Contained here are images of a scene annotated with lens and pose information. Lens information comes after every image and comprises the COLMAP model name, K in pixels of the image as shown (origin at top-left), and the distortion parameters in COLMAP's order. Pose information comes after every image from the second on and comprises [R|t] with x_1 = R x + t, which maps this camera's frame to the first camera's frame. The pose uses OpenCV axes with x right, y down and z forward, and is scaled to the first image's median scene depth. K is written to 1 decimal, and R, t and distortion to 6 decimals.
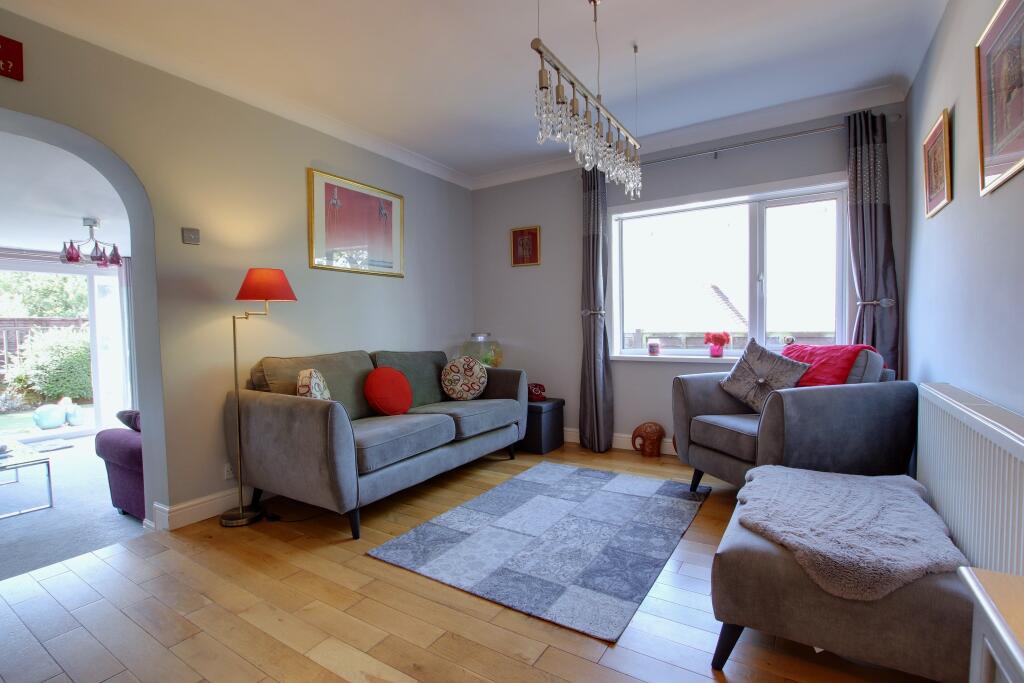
lens RADIAL K [[478.2, 0, 511.0], [0, 478.2, 343.2], [0, 0, 1]] dist [-0.021140, 0.001710]
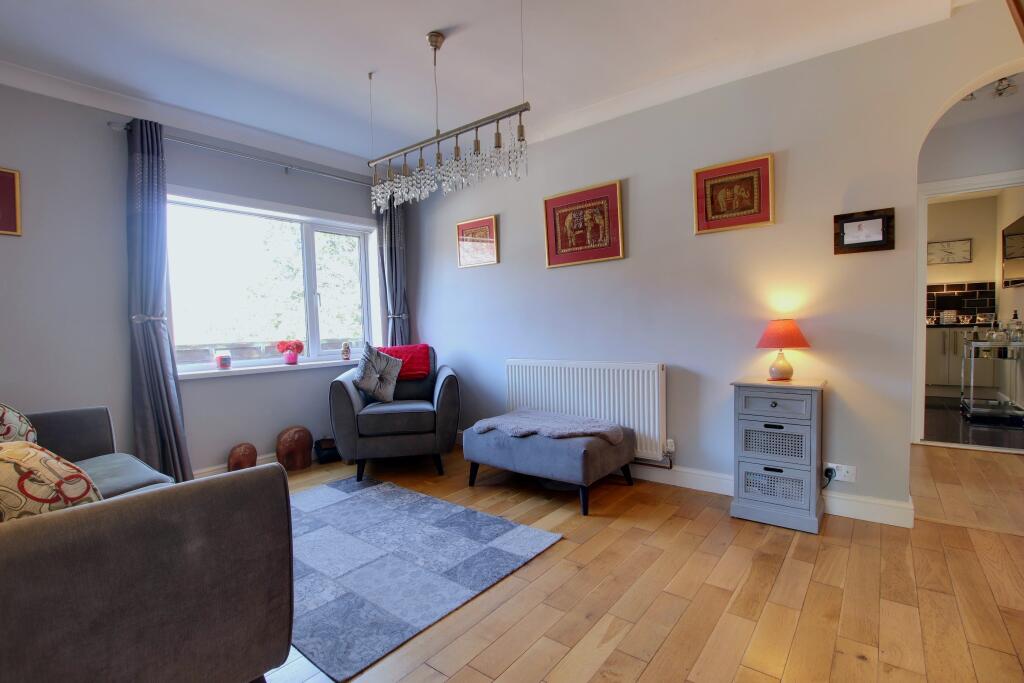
lens RADIAL K [[478.2, 0, 511.9], [0, 478.2, 340.8], [0, 0, 1]] dist [-0.021140, 0.001710]
pose [[0.103538, -0.018737, 0.994449, -0.682285], [0.061618, 0.998023, 0.012389, -0.006655], [-0.992715, 0.059994, 0.104487, 0.514293]]
